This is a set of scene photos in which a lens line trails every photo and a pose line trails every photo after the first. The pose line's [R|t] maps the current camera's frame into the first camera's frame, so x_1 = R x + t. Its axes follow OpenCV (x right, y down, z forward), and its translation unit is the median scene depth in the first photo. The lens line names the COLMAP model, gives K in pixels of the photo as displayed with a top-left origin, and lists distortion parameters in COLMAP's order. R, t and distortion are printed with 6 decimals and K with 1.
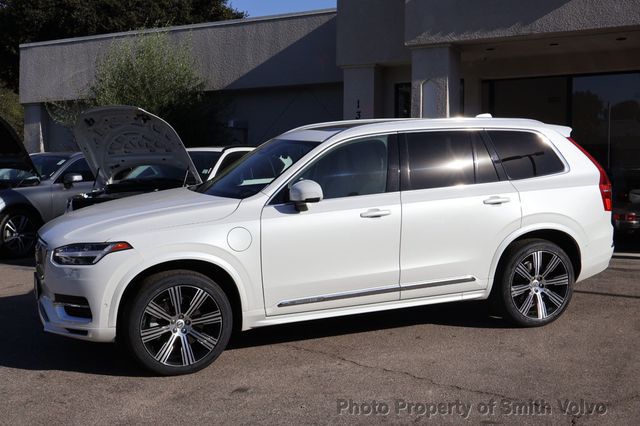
lens RADIAL K [[815.2, 0, 319.8], [0, 815.2, 211.3], [0, 0, 1]] dist [-0.004694, 0.000000]
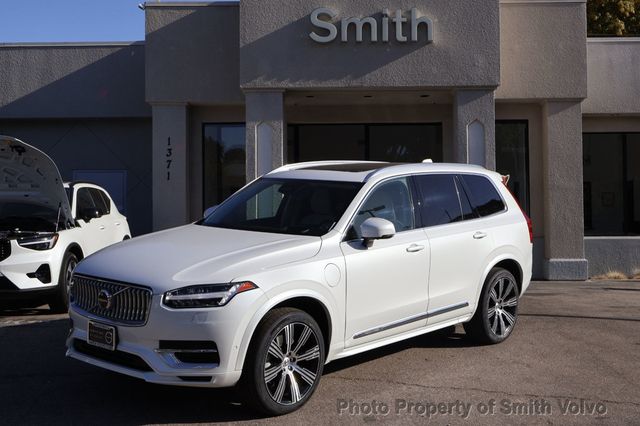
lens RADIAL K [[815.2, 0, 320.5], [0, 815.2, 212.4], [0, 0, 1]] dist [-0.004694, 0.000000]
pose [[0.888508, 0.000611, 0.458861, -0.506883], [0.019612, 0.999035, -0.039306, -0.004385], [-0.458442, 0.043923, 0.887638, 0.071787]]
